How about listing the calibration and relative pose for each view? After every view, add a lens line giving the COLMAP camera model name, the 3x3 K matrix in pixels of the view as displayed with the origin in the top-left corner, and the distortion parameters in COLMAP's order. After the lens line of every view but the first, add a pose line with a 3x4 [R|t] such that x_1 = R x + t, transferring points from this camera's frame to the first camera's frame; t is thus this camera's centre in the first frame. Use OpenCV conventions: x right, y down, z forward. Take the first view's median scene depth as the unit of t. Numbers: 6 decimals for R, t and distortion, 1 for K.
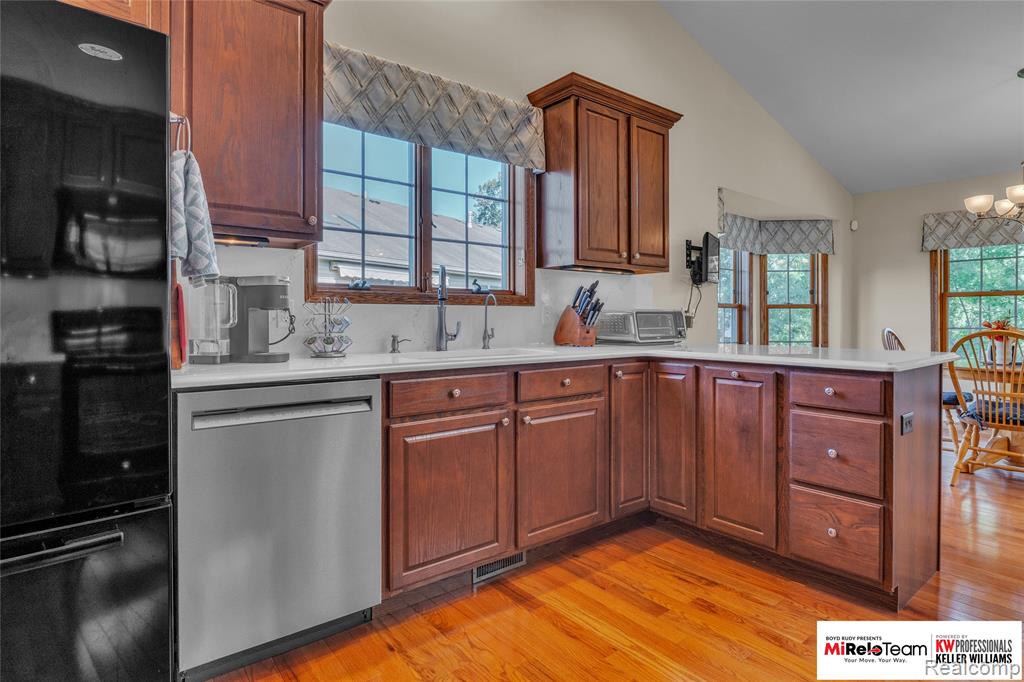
lens RADIAL K [[546.0, 0, 509.3], [0, 546.0, 320.2], [0, 0, 1]] dist [-0.012095, -0.000128]
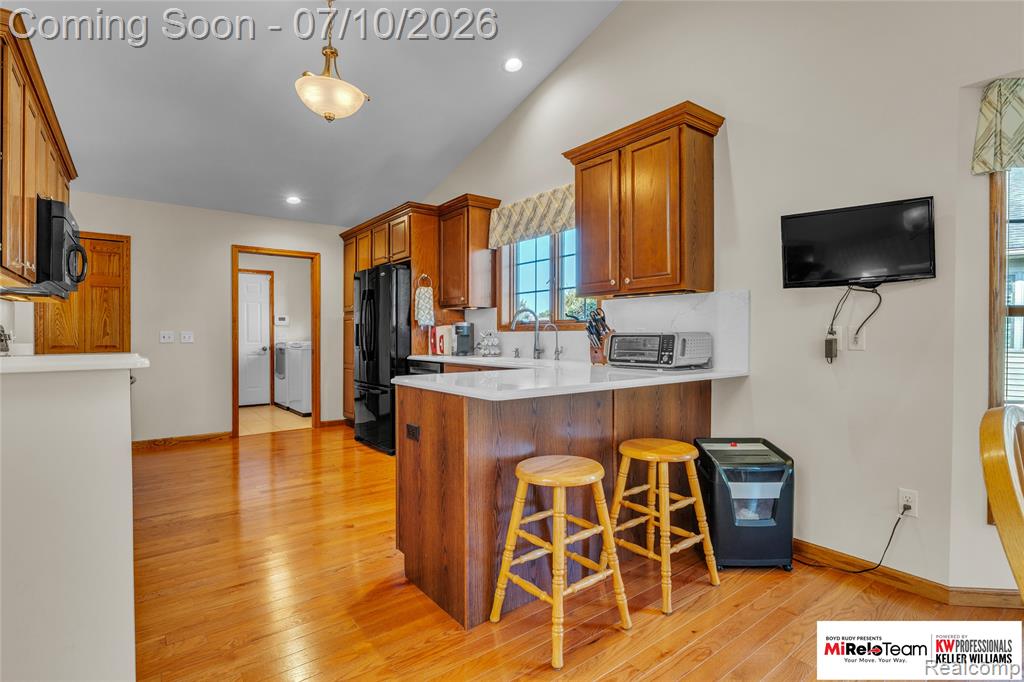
lens RADIAL K [[495.8, 0, 514.0], [0, 495.8, 340.3], [0, 0, 1]] dist [-0.007373, 0.000247]
pose [[-0.014436, 0.011961, -0.999824, 1.418019], [-0.002406, 0.999925, 0.011997, -0.018963], [0.999893, 0.002579, -0.014406, 0.967388]]
